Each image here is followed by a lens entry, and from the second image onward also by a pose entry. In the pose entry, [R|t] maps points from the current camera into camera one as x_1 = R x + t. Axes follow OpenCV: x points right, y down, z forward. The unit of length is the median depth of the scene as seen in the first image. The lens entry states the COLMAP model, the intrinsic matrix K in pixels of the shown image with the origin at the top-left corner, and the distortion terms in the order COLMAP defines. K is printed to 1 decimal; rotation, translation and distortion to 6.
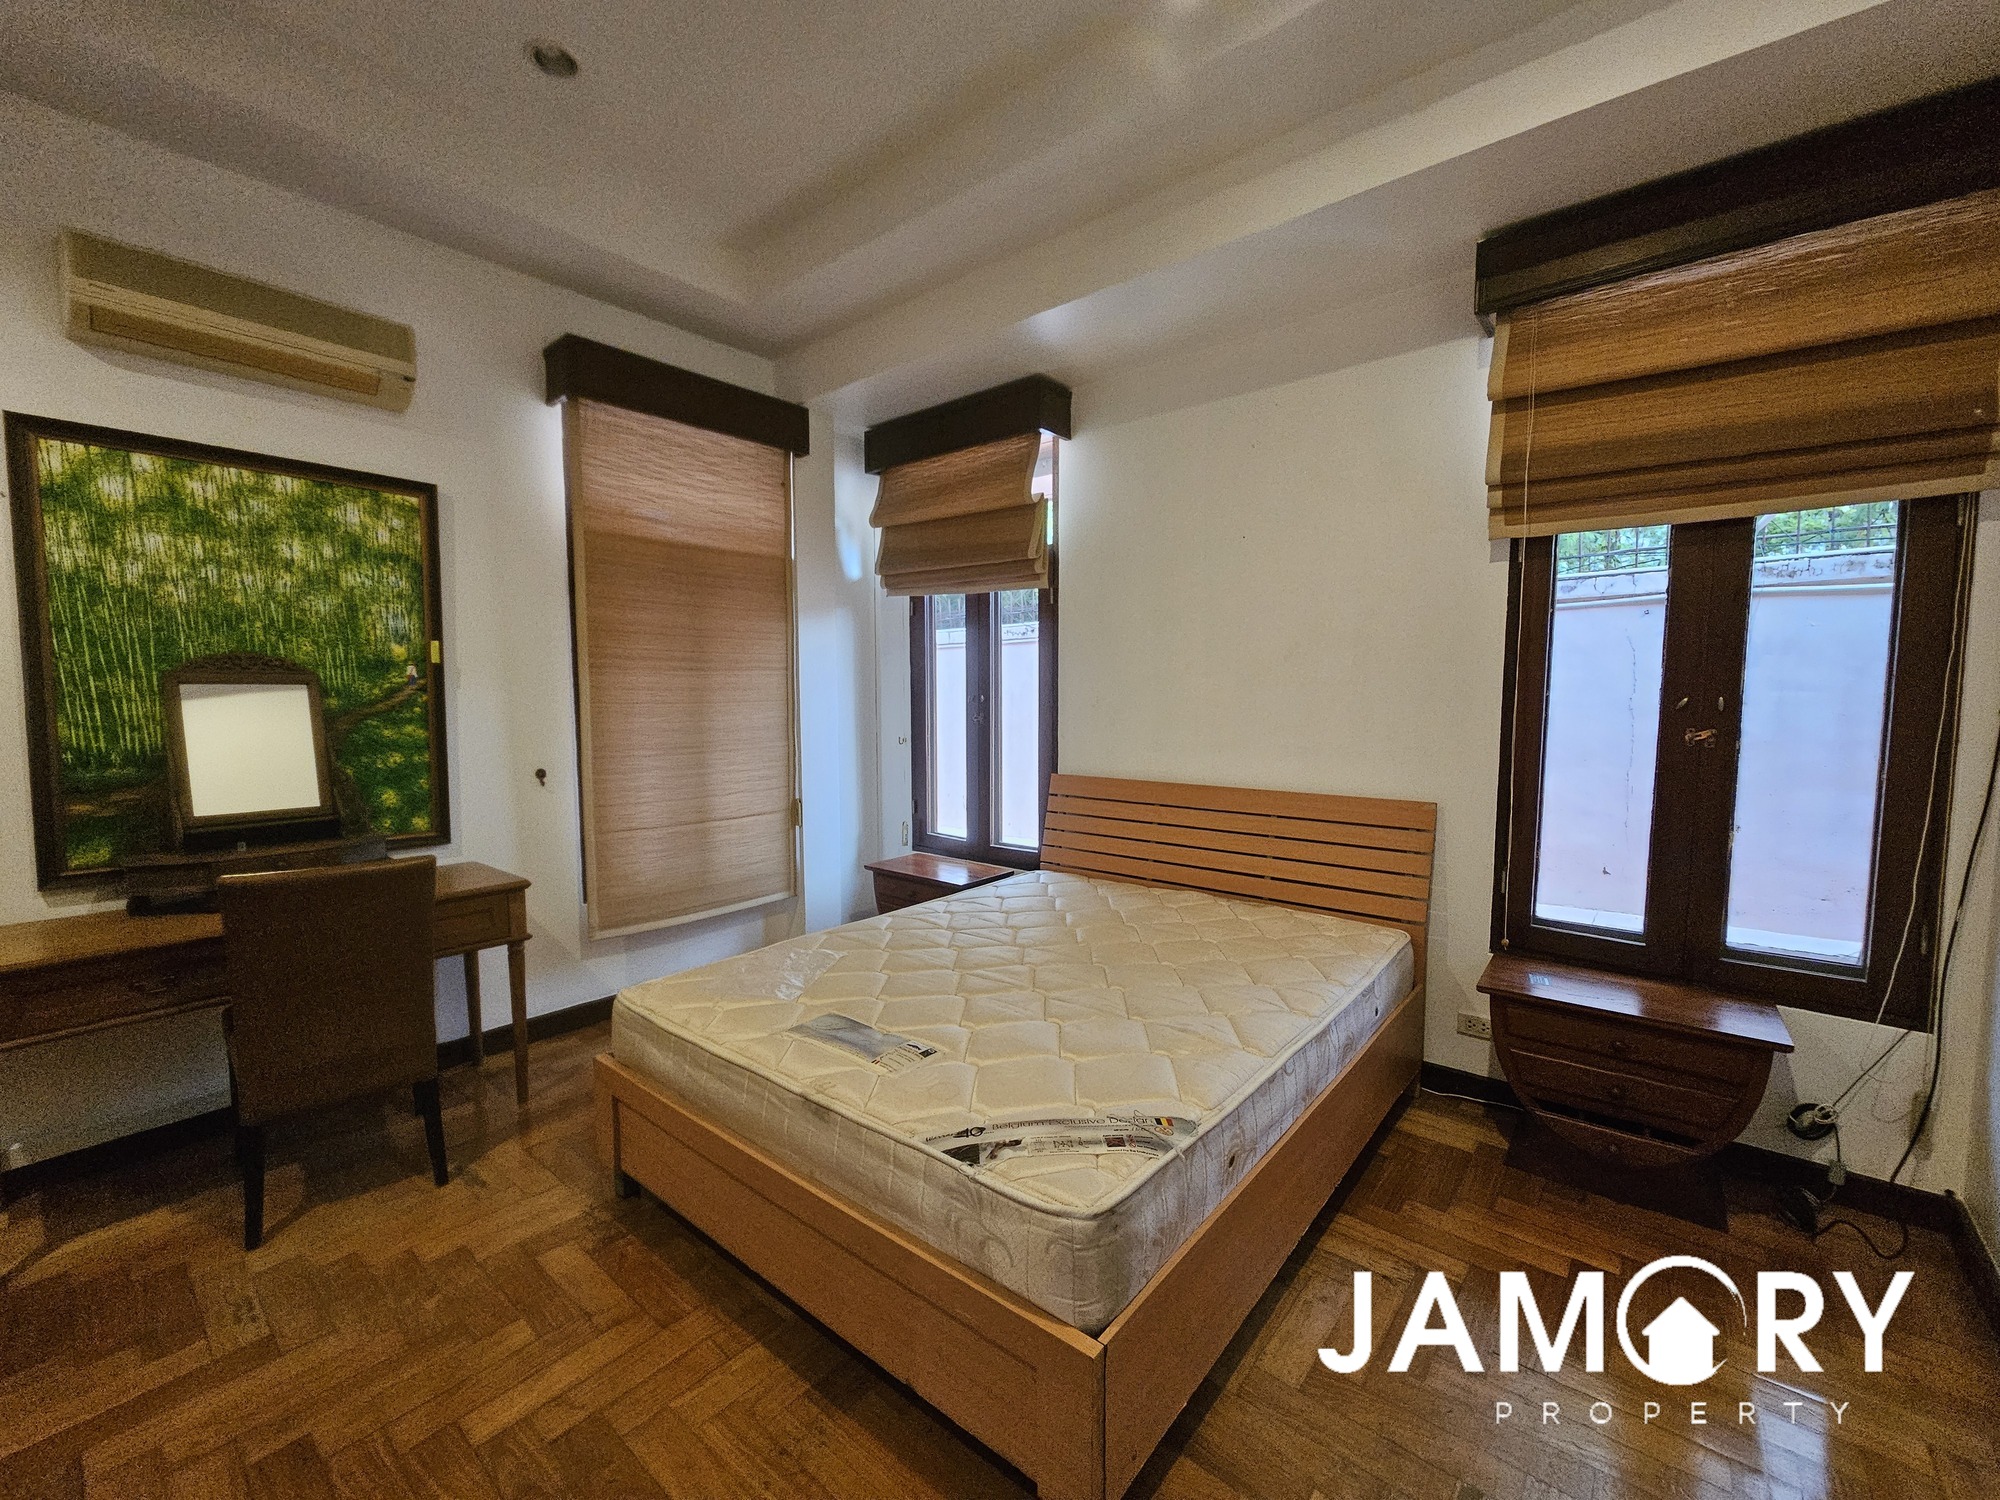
lens RADIAL K [[832.7, 0, 964.3], [0, 832.7, 752.6], [0, 0, 1]] dist [-0.000084, 0.000460]
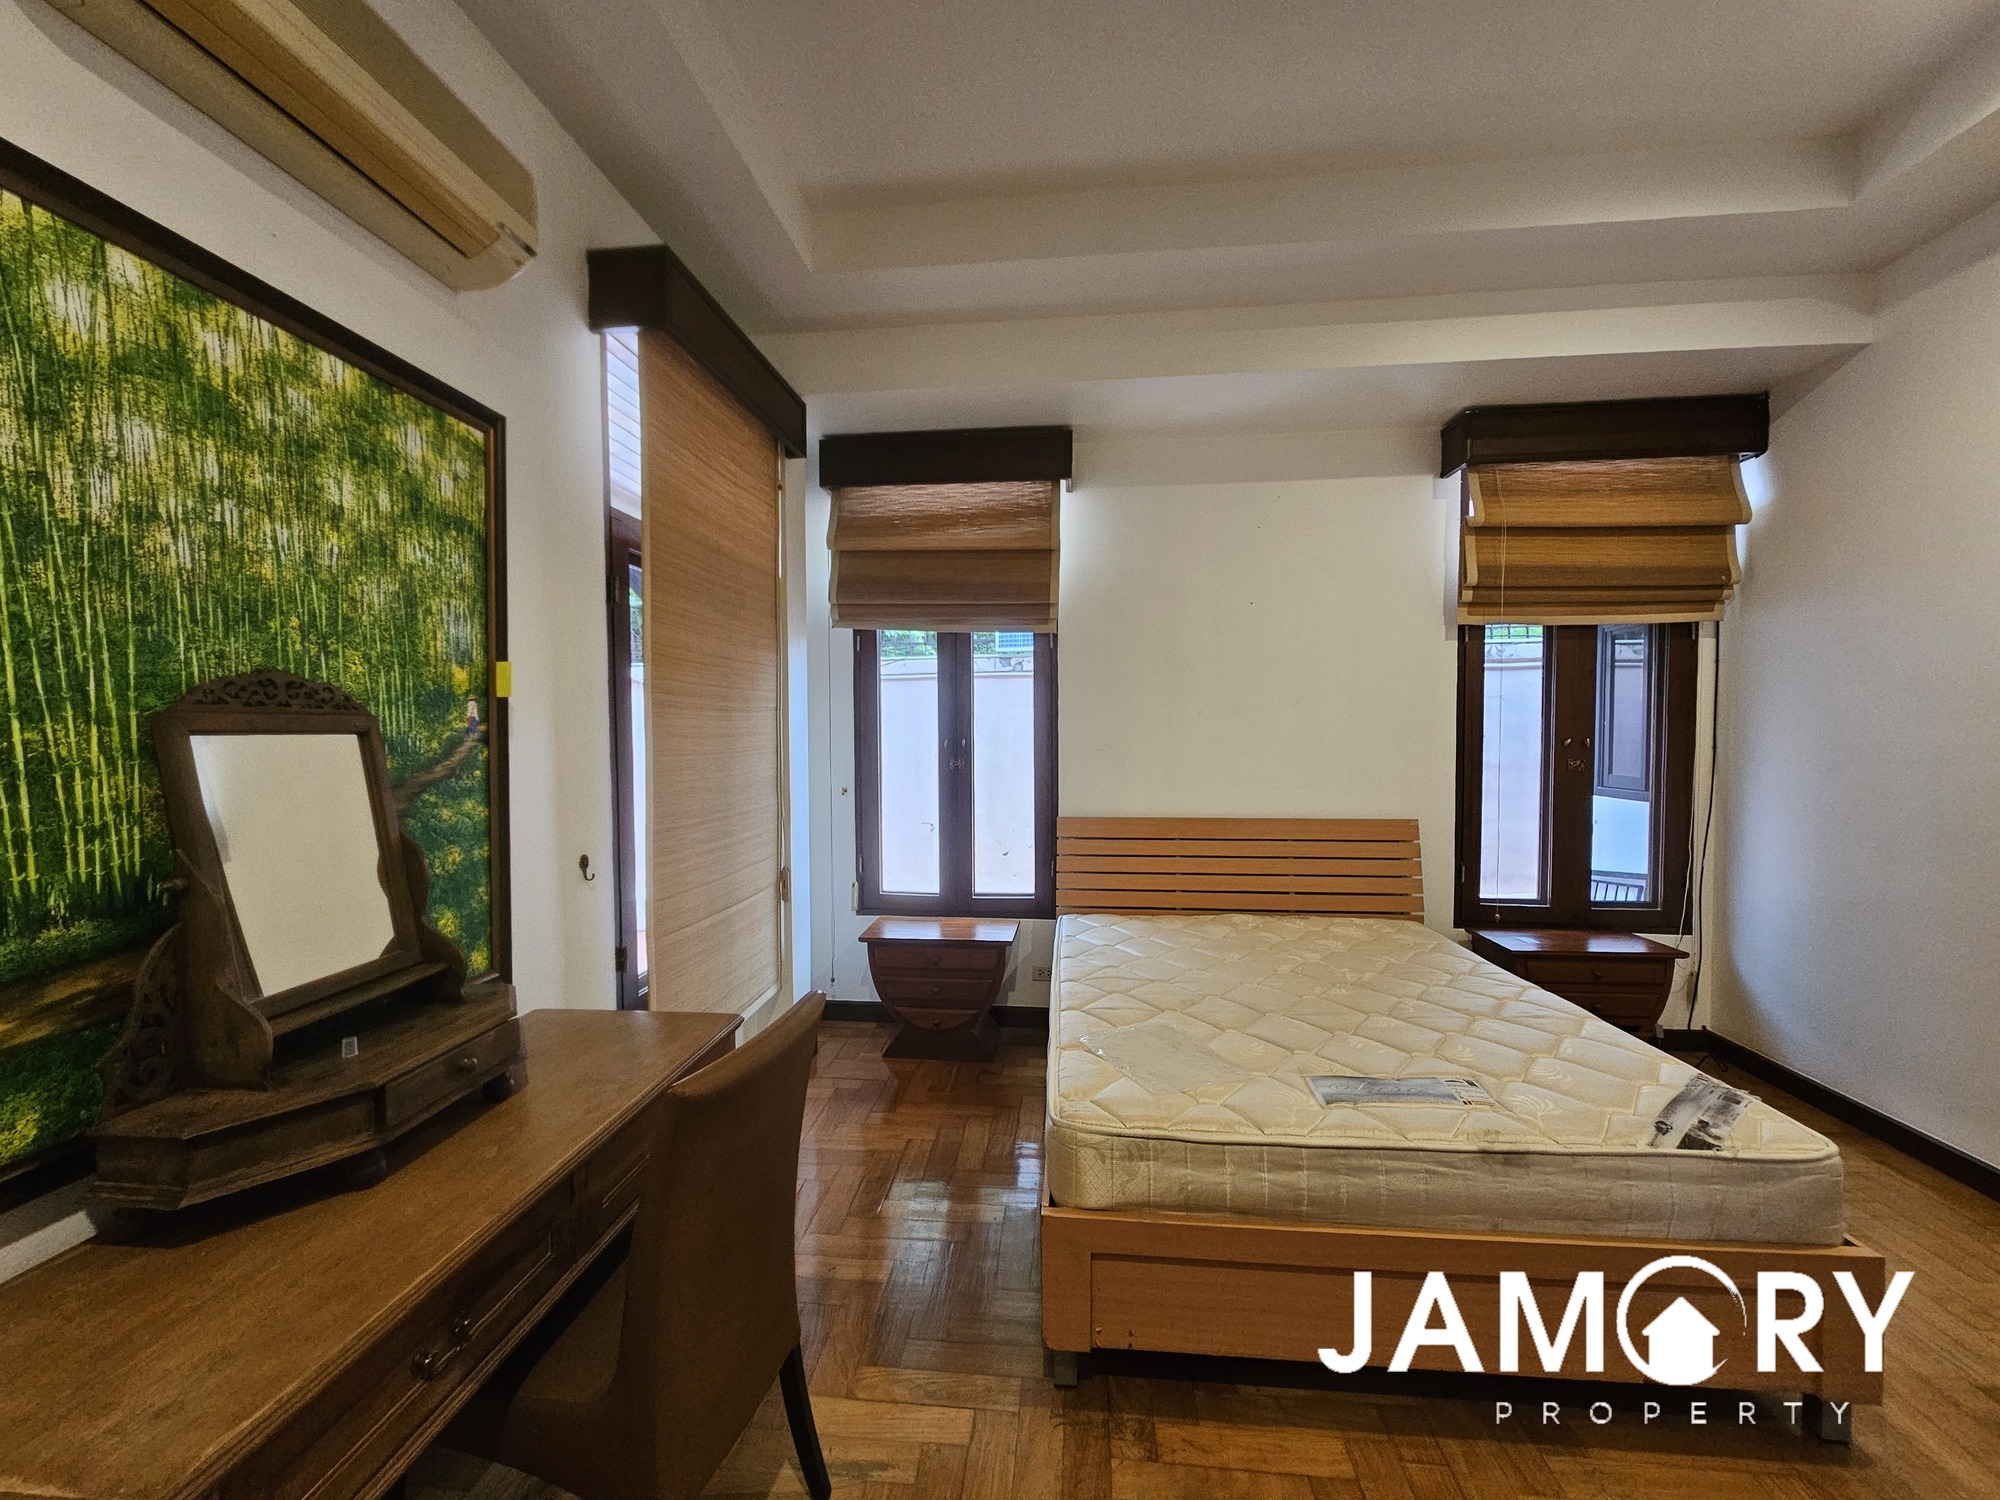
lens RADIAL K [[839.8, 0, 1000.0], [0, 839.8, 750.0], [0, 0, 1]] dist [0.002032, -0.000671]
pose [[0.818506, -0.015652, 0.574285, -0.793346], [0.044024, 0.998398, -0.035536, -0.034022], [-0.572809, 0.054369, 0.817884, 0.313838]]
